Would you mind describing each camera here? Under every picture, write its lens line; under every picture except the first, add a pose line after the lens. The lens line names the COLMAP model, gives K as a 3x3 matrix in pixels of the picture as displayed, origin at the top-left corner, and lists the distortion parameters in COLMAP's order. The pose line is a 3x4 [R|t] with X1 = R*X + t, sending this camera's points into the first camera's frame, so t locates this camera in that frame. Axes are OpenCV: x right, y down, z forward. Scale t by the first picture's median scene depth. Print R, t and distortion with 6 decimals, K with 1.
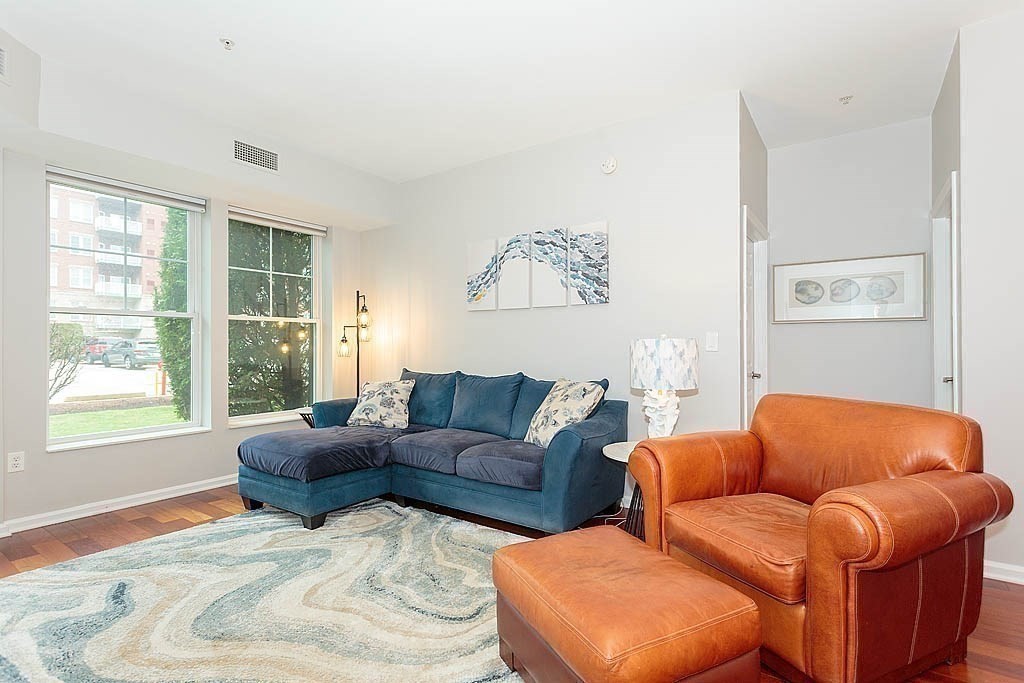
lens RADIAL K [[499.4, 0, 488.4], [0, 499.4, 341.5], [0, 0, 1]] dist [-0.000688, 0.000322]
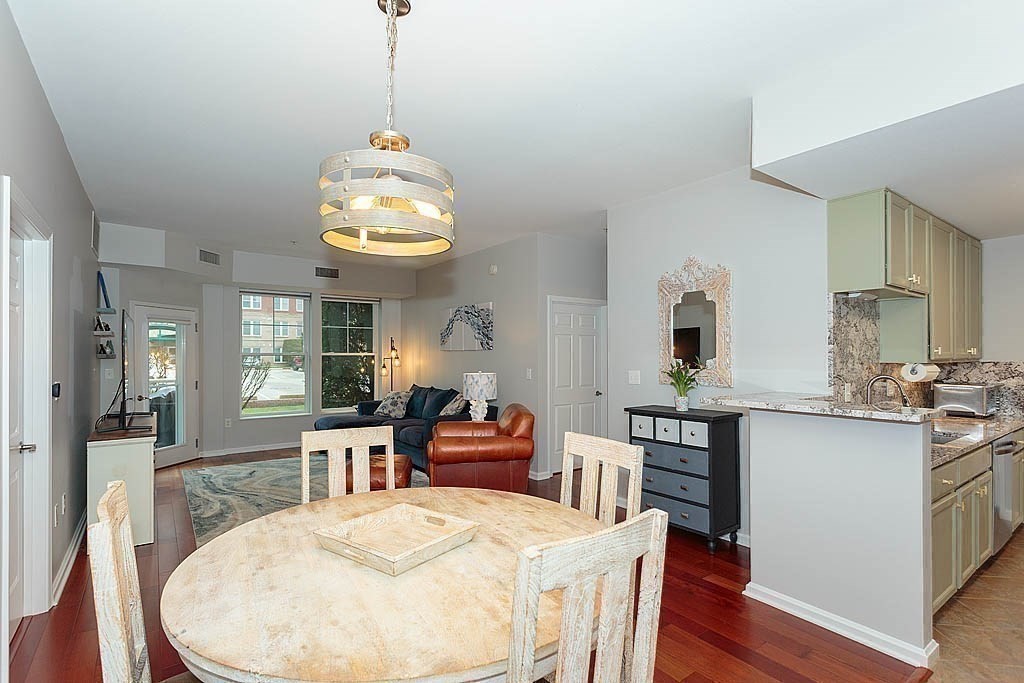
lens RADIAL K [[499.4, 0, 480.6], [0, 499.4, 354.7], [0, 0, 1]] dist [-0.000688, 0.000322]
pose [[0.937398, -0.000124, -0.348260, 0.774998], [0.003276, 0.999959, 0.008462, -0.070970], [0.348245, -0.009073, 0.937360, -0.607746]]
